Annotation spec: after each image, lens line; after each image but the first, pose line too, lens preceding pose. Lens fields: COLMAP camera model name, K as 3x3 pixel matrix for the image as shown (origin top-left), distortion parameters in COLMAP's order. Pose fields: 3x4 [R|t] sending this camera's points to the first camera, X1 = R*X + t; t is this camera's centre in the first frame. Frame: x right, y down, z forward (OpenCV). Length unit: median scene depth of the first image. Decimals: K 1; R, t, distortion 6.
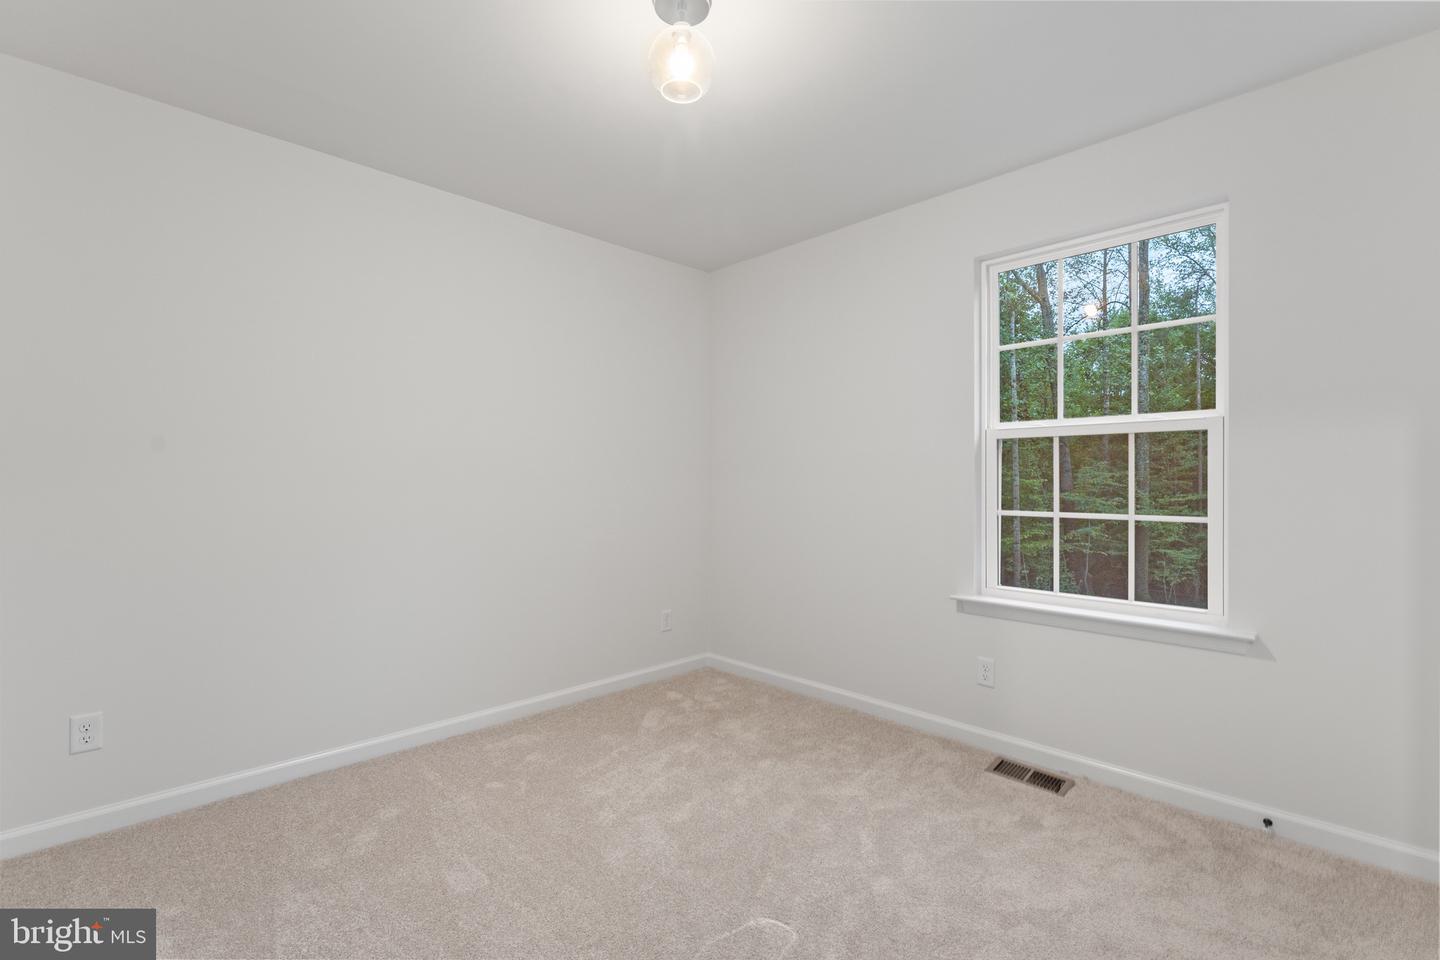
lens RADIAL K [[705.4, 0, 812.4], [0, 705.4, 481.5], [0, 0, 1]] dist [-0.000332, 0.000041]
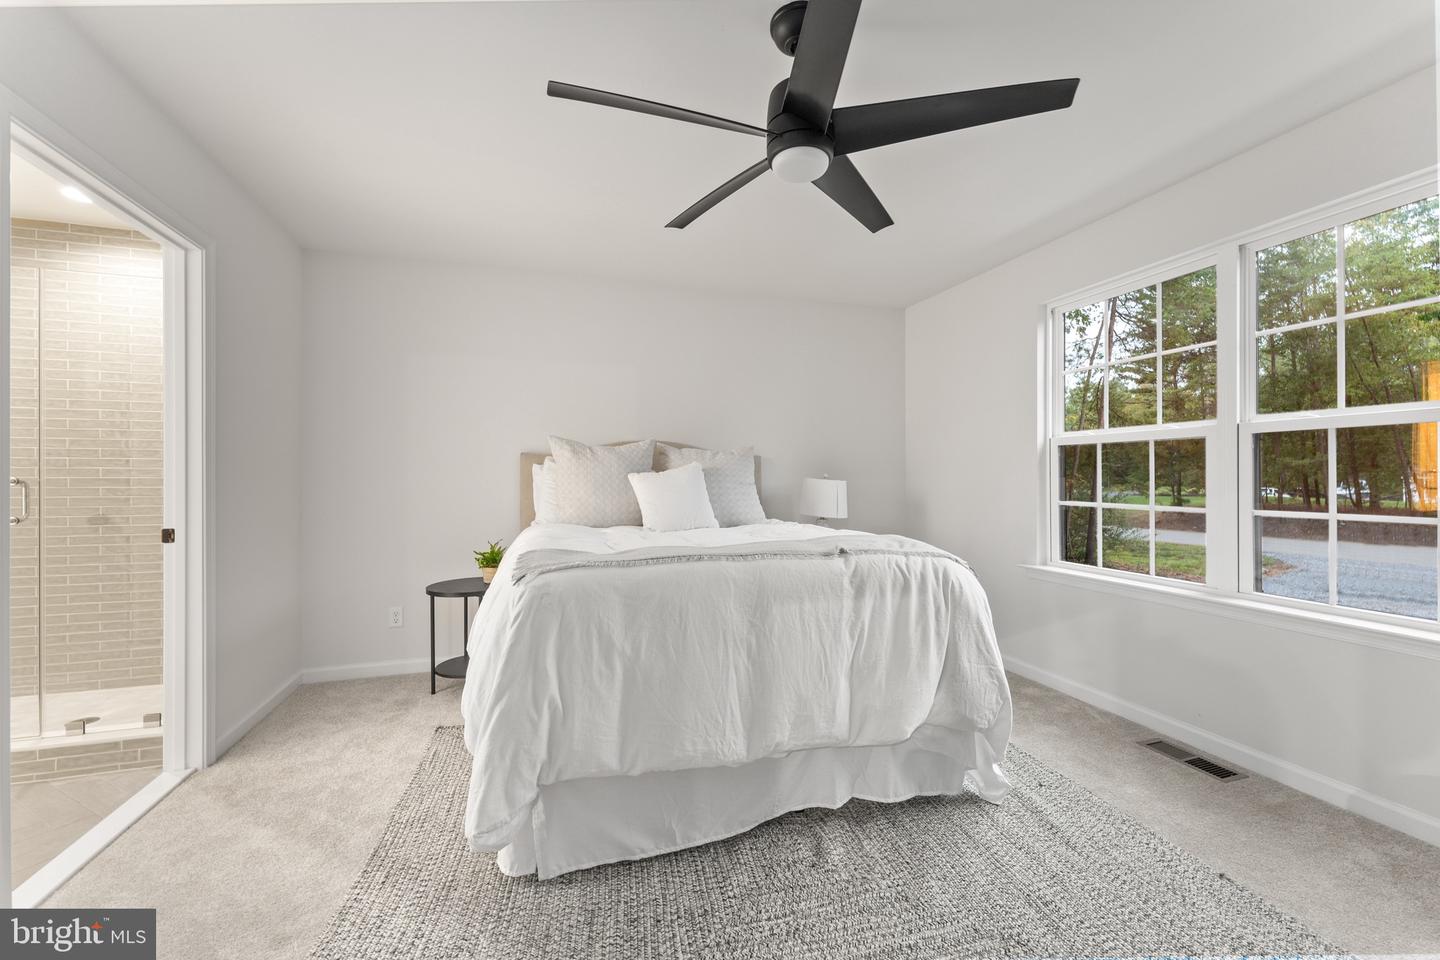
lens RADIAL K [[585.5, 0, 720.0], [0, 585.5, 480.0], [0, 0, 1]] dist [0.024001, 0.000416]
pose [[0.880343, 0.002317, -0.474331, 0.114168], [-0.001273, 0.999996, 0.002522, 0.000111], [0.474335, -0.001617, 0.880343, -0.114557]]
